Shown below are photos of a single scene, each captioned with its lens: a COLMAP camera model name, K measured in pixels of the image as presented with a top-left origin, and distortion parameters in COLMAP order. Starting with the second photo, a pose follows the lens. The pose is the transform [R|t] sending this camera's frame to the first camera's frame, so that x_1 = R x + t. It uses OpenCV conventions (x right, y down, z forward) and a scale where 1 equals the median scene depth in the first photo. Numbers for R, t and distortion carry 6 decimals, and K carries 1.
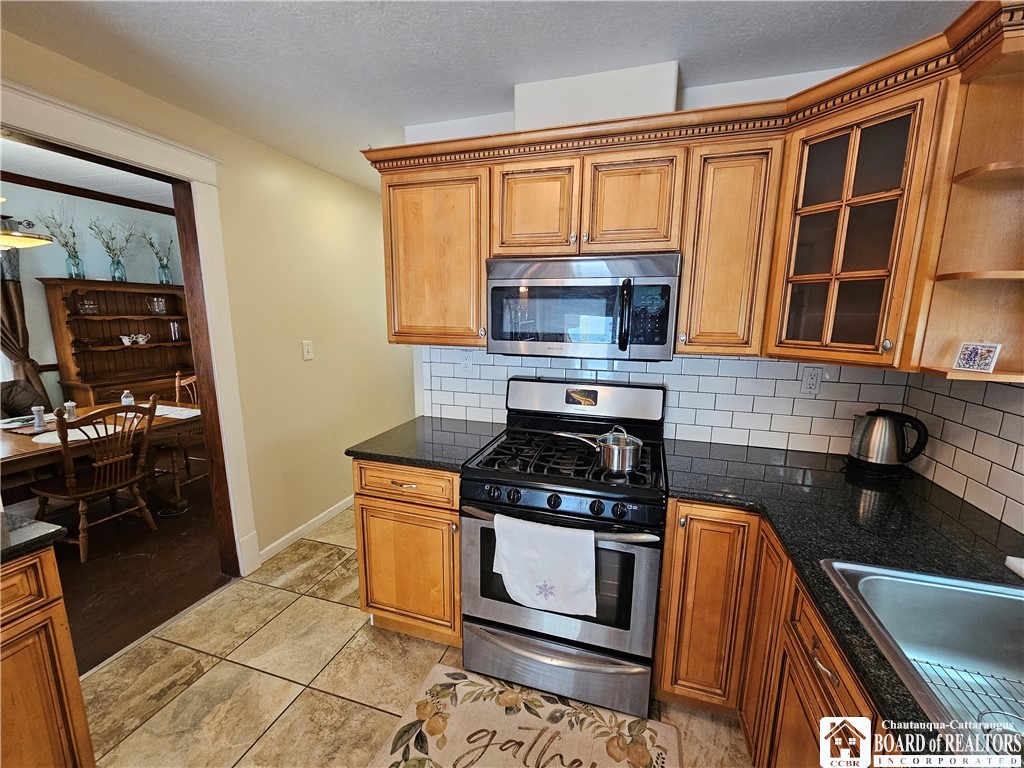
lens RADIAL K [[417.4, 0, 517.3], [0, 417.4, 388.5], [0, 0, 1]] dist [-0.000153, -0.001187]
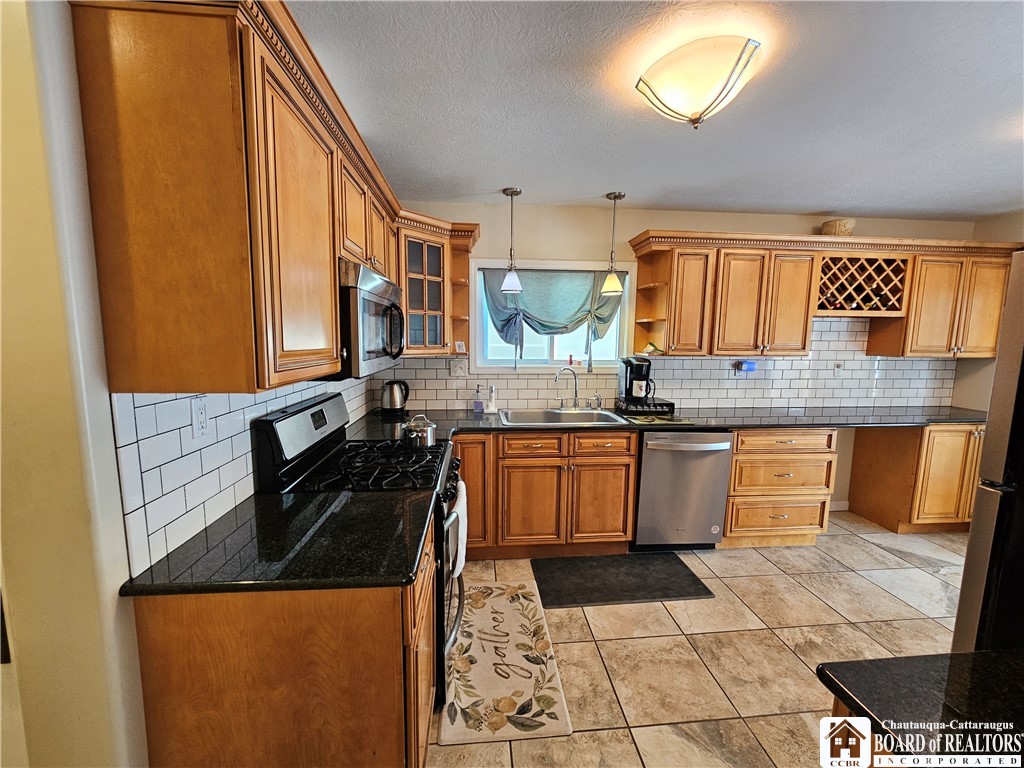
lens RADIAL K [[417.4, 0, 514.0], [0, 417.4, 389.1], [0, 0, 1]] dist [-0.000153, -0.001187]
pose [[-0.381730, -0.129219, 0.915197, -1.090707], [0.148003, 0.968856, 0.198527, -0.209689], [-0.912347, 0.211235, -0.350716, 1.183599]]
